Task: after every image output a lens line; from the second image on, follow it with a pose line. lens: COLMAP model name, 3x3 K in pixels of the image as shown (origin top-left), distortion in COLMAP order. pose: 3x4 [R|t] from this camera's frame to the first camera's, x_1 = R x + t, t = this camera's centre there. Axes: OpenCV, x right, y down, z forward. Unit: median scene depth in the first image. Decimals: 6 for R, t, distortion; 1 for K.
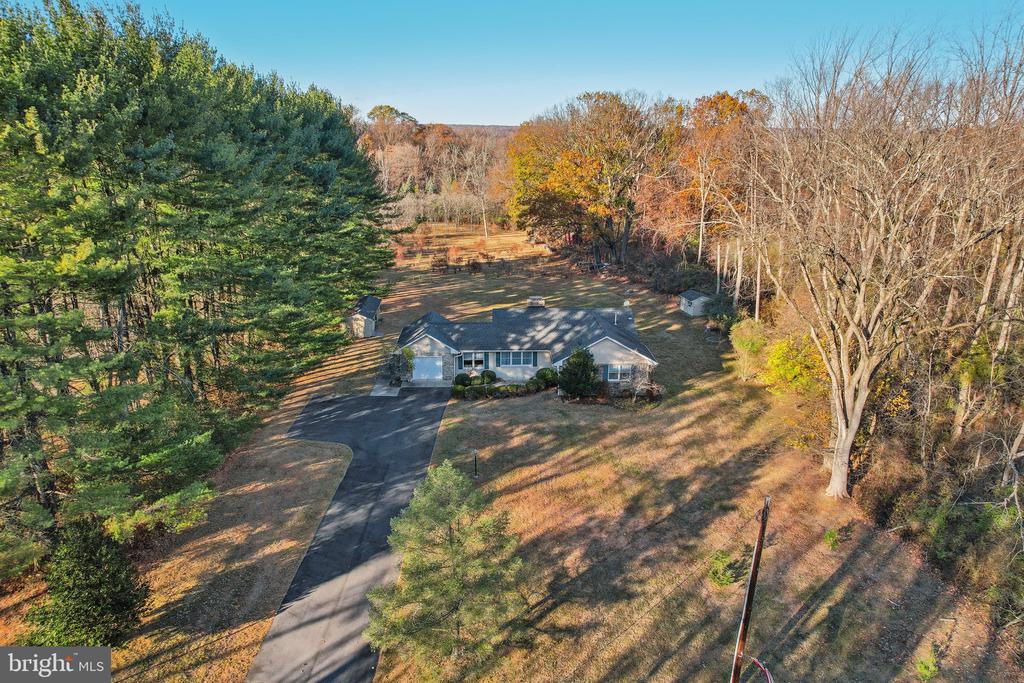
lens RADIAL K [[684.4, 0, 506.8], [0, 684.4, 331.1], [0, 0, 1]] dist [-0.073115, 0.064525]
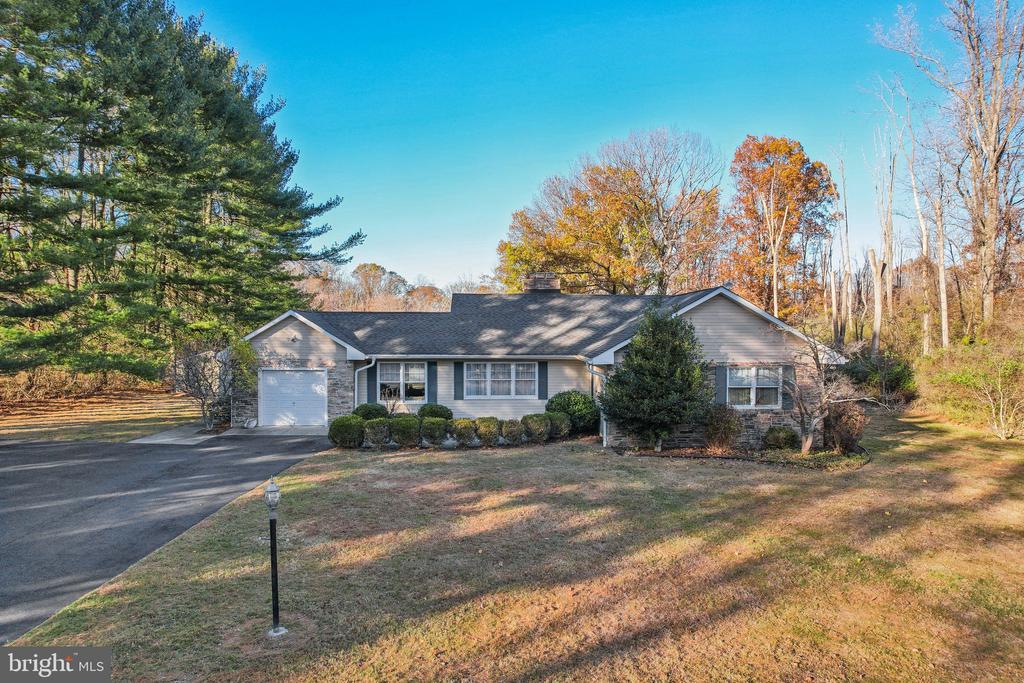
lens RADIAL K [[684.4, 0, 513.9], [0, 684.4, 339.4], [0, 0, 1]] dist [-0.073115, 0.064525]
pose [[0.999874, 0.002972, 0.015596, 0.016312], [0.001422, 0.961611, -0.274411, 0.140228], [-0.015813, 0.274399, 0.961486, 0.594203]]
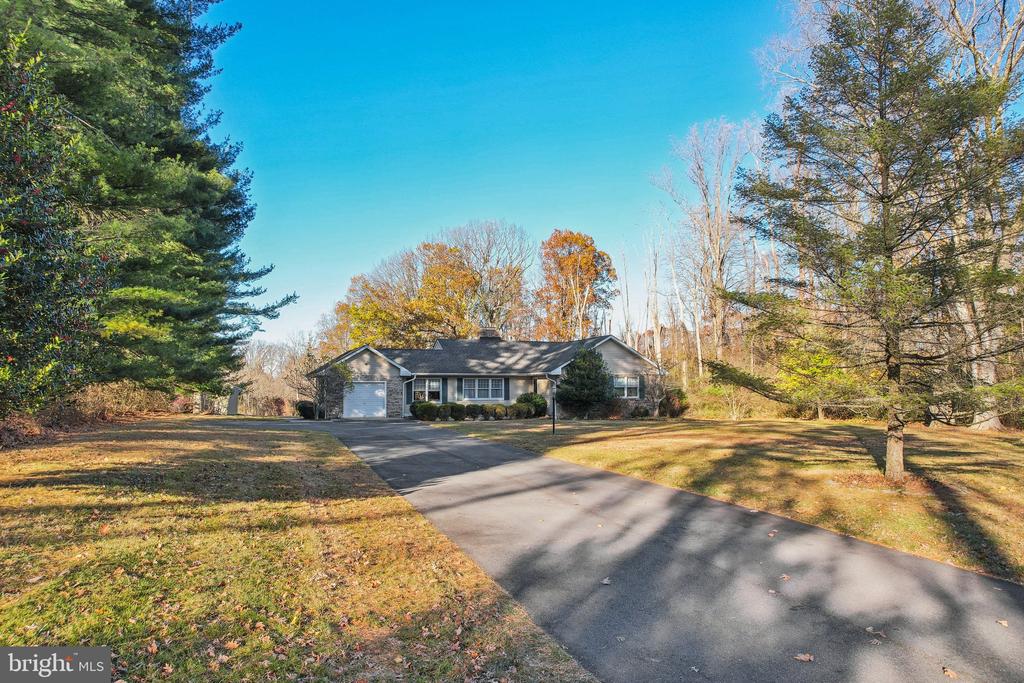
lens RADIAL K [[684.4, 0, 516.0], [0, 684.4, 348.1], [0, 0, 1]] dist [-0.073115, 0.064525]
pose [[0.935962, 0.017051, 0.351688, -0.222868], [0.107000, 0.937816, -0.330230, 0.256972], [-0.335449, 0.346713, 0.875936, 0.335187]]
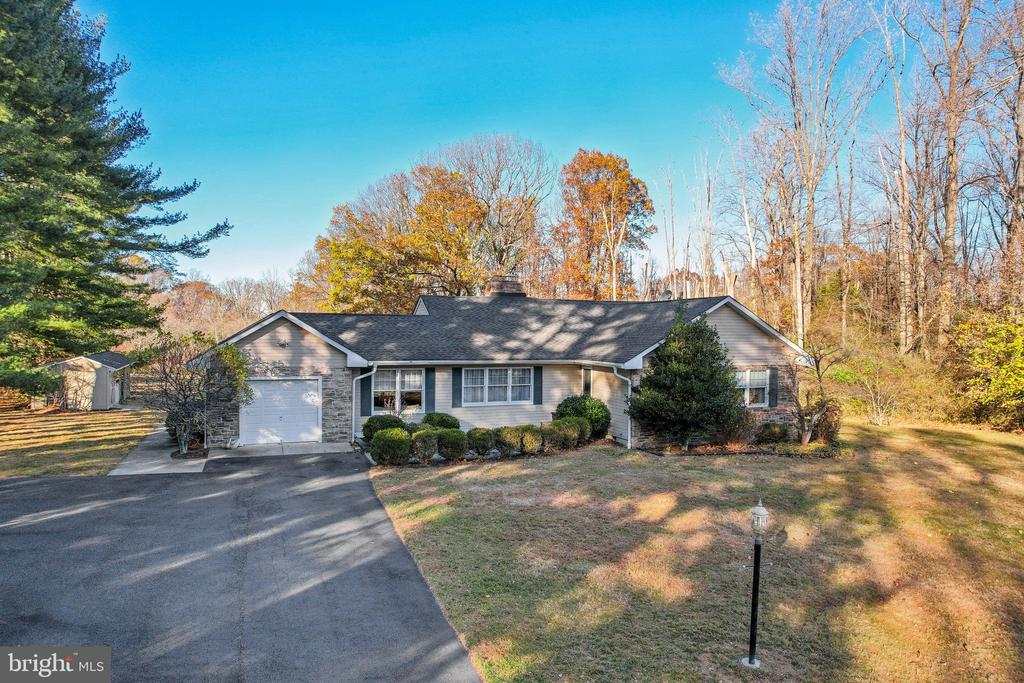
lens RADIAL K [[684.4, 0, 513.6], [0, 684.4, 345.8], [0, 0, 1]] dist [-0.073115, 0.064525]
pose [[0.938643, 0.000968, 0.344889, -0.128770], [0.091006, 0.963860, -0.250383, 0.128289], [-0.332668, 0.266407, 0.904632, 0.627823]]
